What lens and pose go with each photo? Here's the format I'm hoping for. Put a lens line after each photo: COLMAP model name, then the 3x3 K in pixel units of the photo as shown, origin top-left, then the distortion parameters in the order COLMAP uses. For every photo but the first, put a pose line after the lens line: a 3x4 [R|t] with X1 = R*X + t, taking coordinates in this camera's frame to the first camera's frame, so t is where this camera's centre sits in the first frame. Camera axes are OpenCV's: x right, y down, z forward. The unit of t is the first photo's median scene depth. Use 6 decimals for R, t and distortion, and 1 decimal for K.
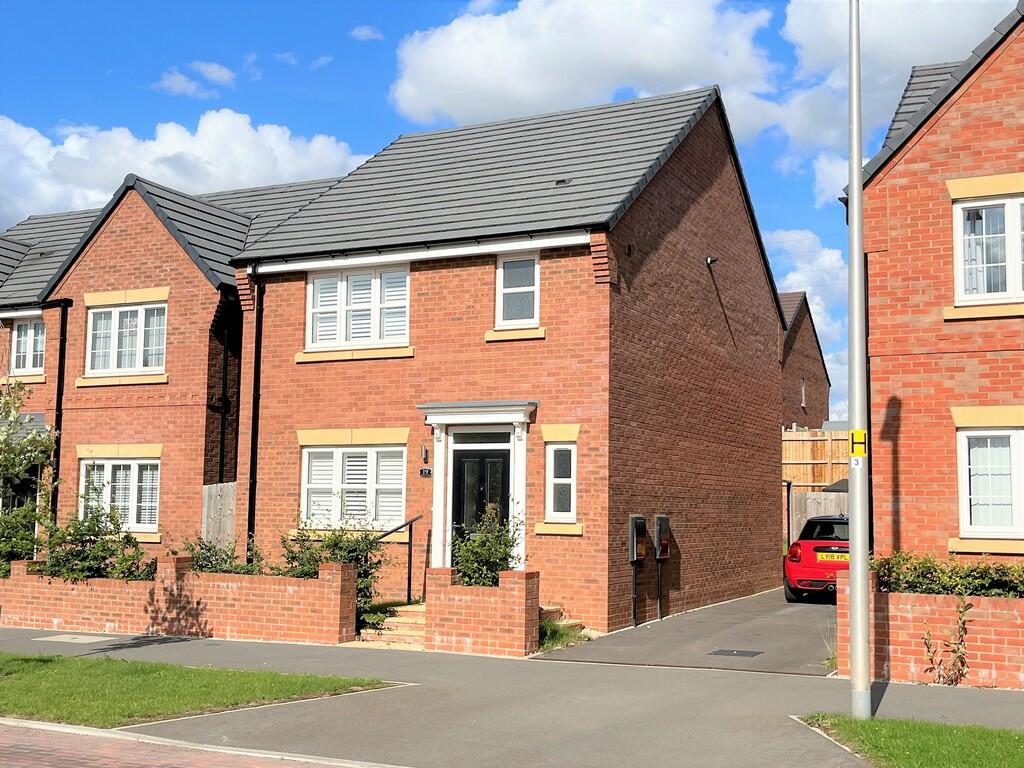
lens RADIAL K [[1178.5, 0, 507.7], [0, 1178.5, 388.4], [0, 0, 1]] dist [0.049033, 0.000000]
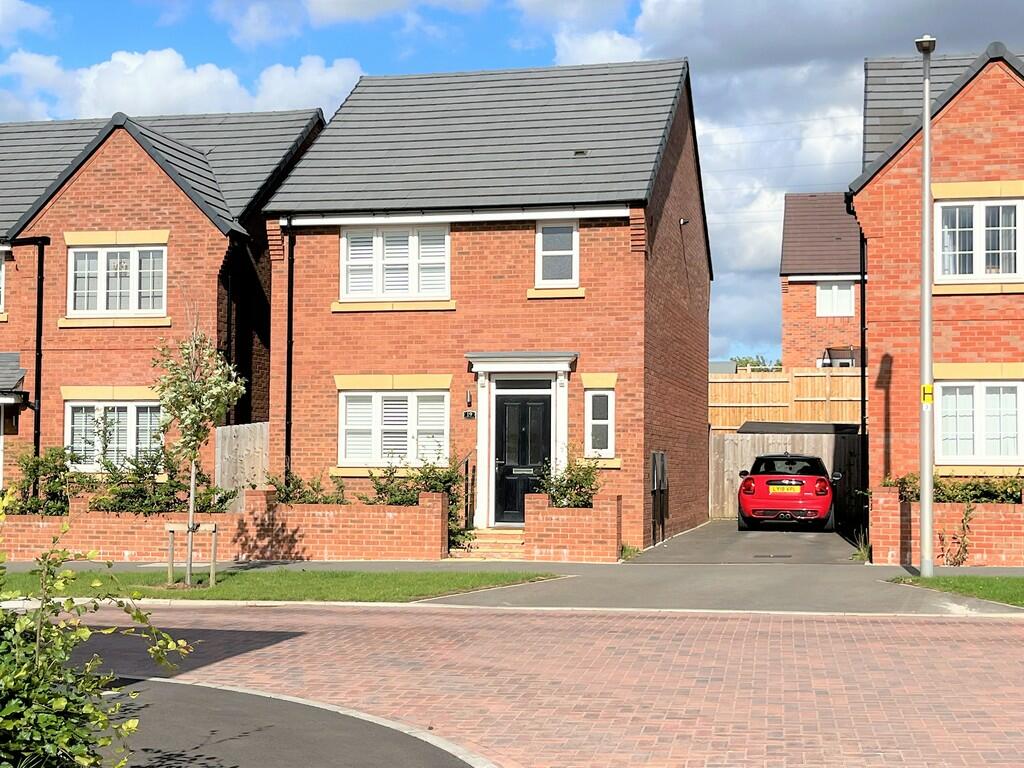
lens RADIAL K [[1525.3, 0, 522.0], [0, 1525.3, 384.4], [0, 0, 1]] dist [0.102161, 0.000000]
pose [[0.971833, 0.005445, 0.235607, -0.366328], [-0.017183, 0.998709, 0.047795, -0.027431], [-0.235042, -0.050497, 0.970673, -0.416858]]
